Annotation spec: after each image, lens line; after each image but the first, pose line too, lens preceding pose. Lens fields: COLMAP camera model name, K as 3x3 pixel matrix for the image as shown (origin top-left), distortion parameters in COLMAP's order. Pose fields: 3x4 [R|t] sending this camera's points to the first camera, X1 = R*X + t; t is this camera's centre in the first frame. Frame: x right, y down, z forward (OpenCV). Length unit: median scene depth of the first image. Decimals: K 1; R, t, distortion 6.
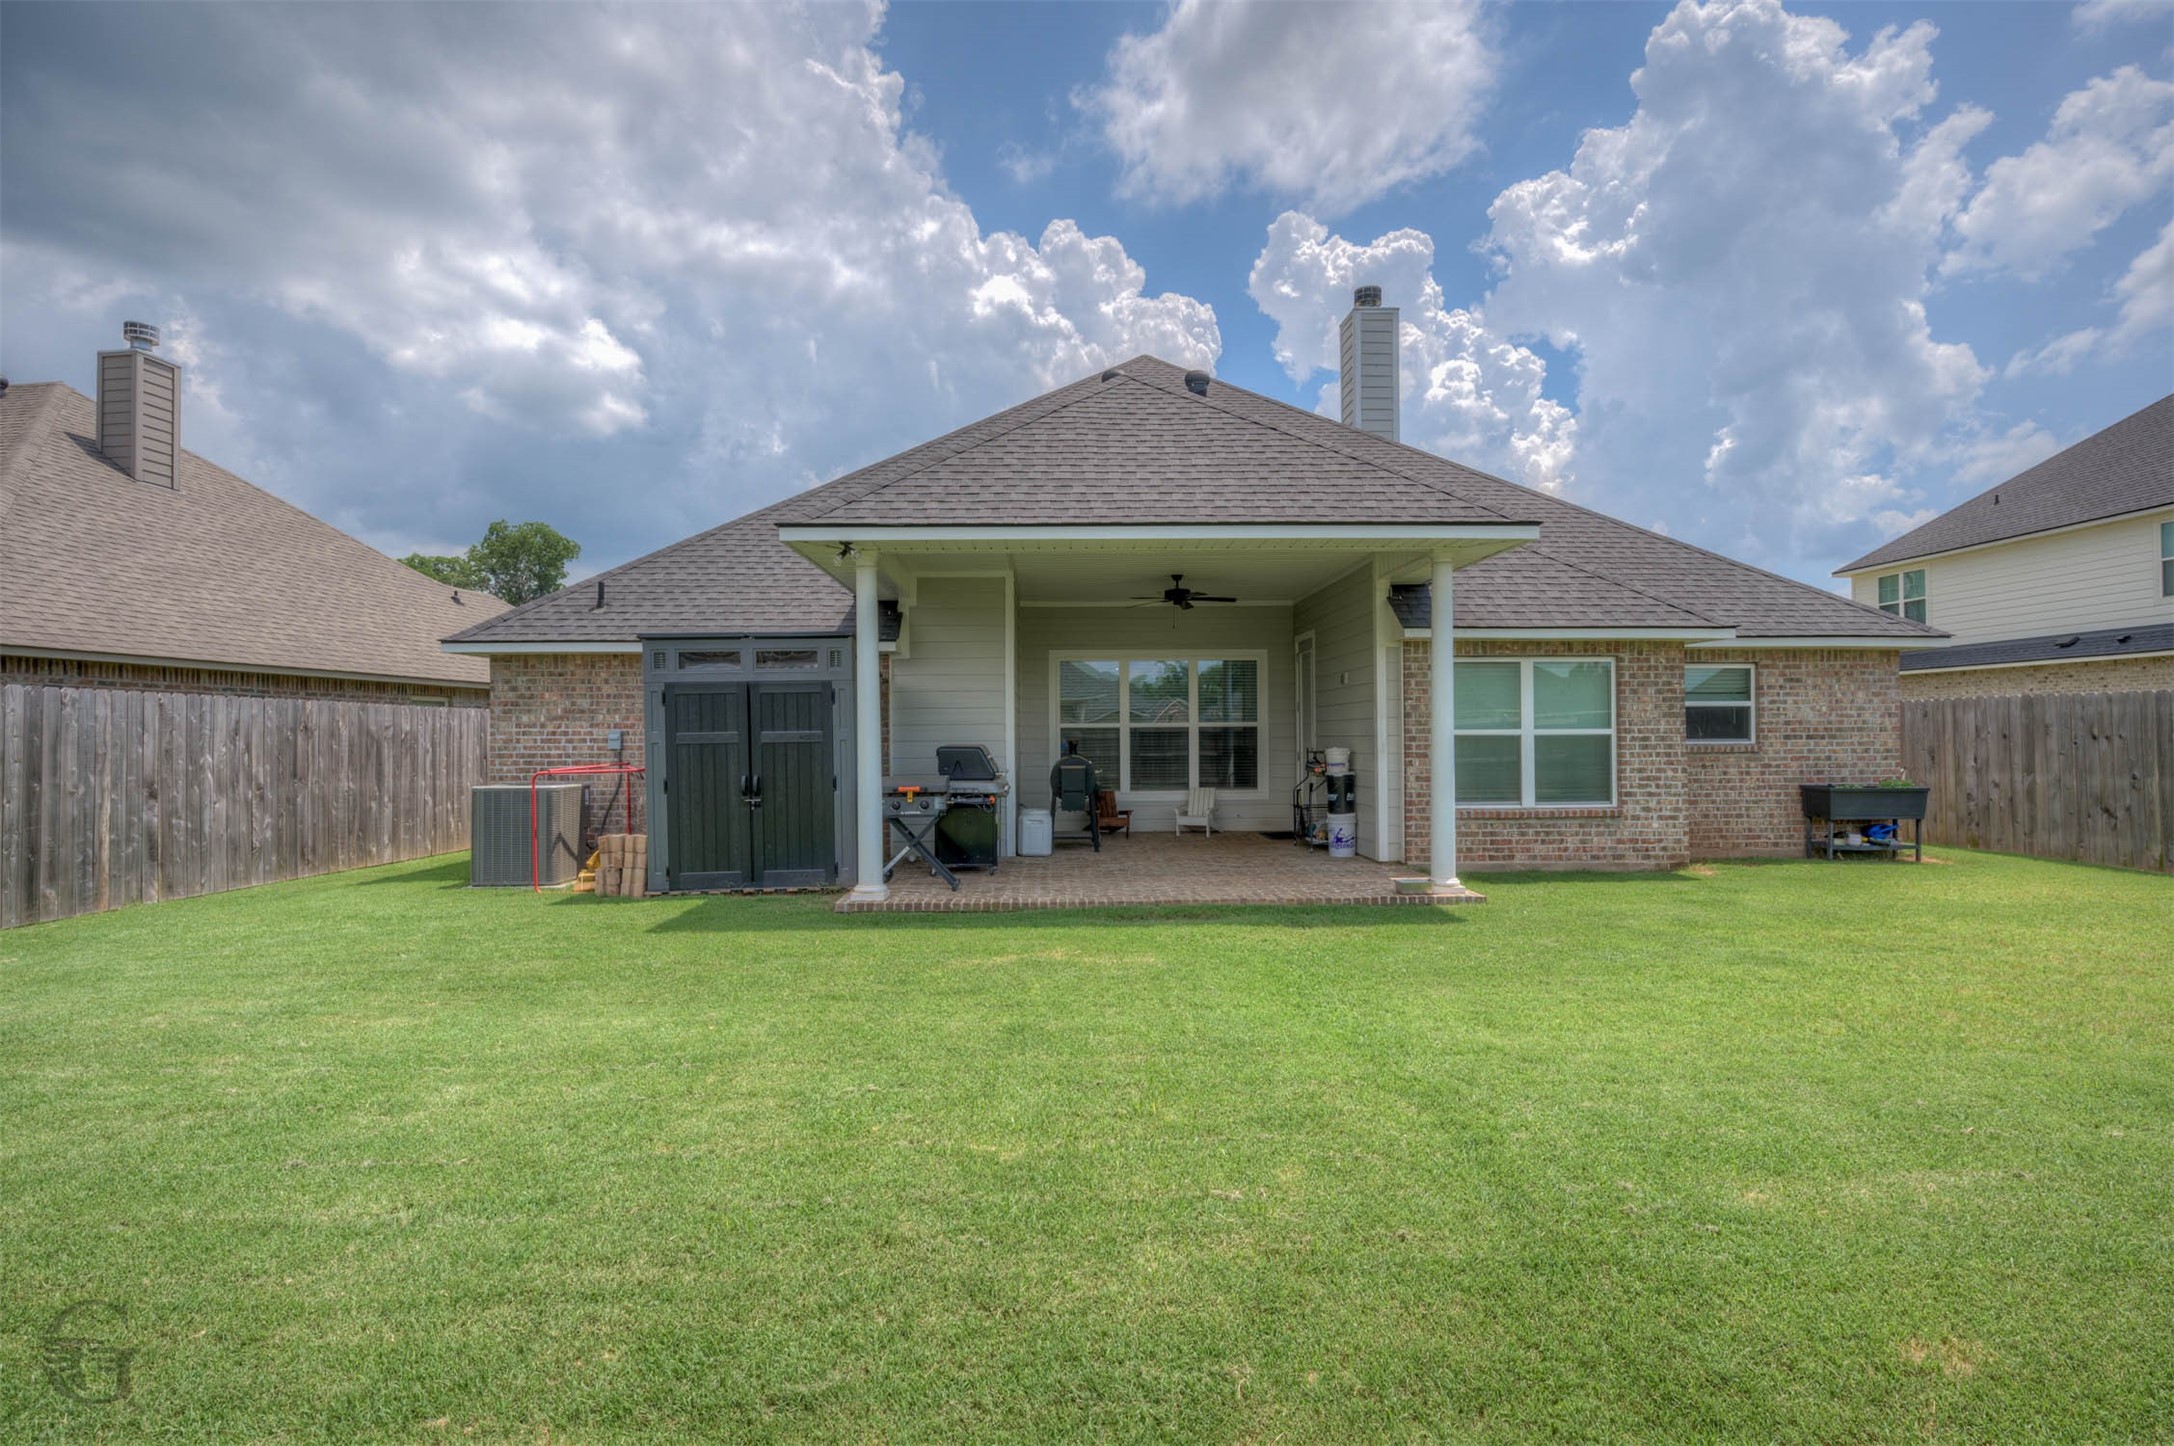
lens RADIAL K [[1022.3, 0, 1095.5], [0, 1022.3, 727.8], [0, 0, 1]] dist [-0.000465, -0.004233]
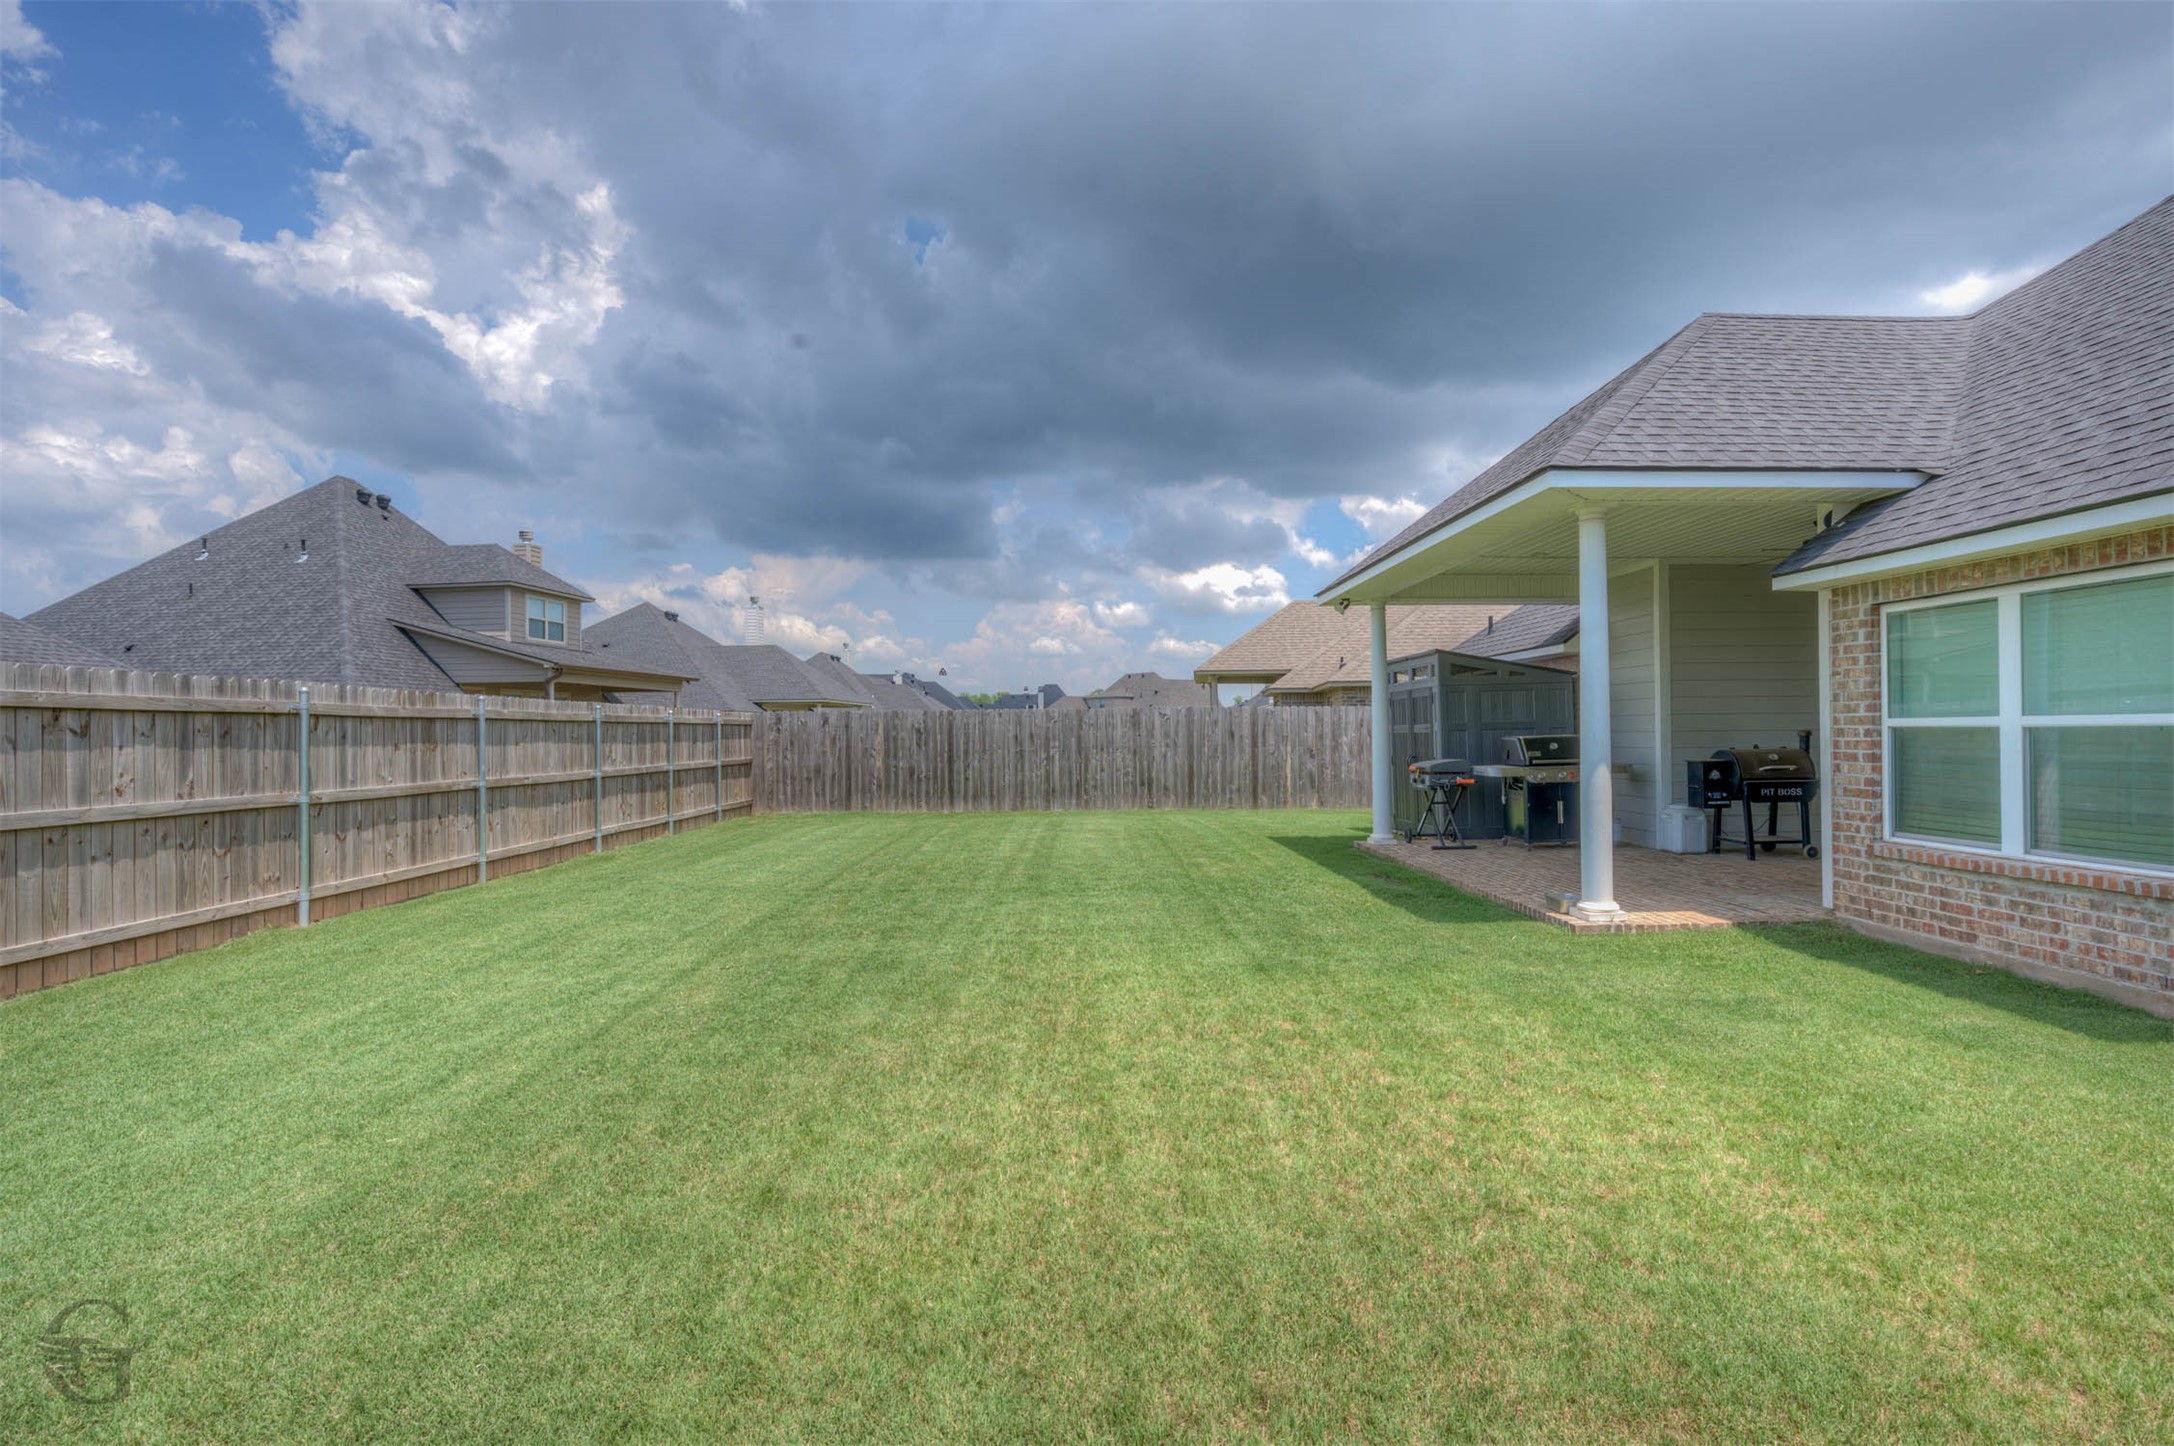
lens RADIAL K [[1042.3, 0, 1094.3], [0, 1042.3, 729.6], [0, 0, 1]] dist [0.004566, 0.000245]
pose [[-0.013237, 0.003284, -0.999907, 1.005129], [0.016721, 0.999856, 0.003063, -0.001305], [0.999773, -0.016679, -0.013290, 0.513165]]
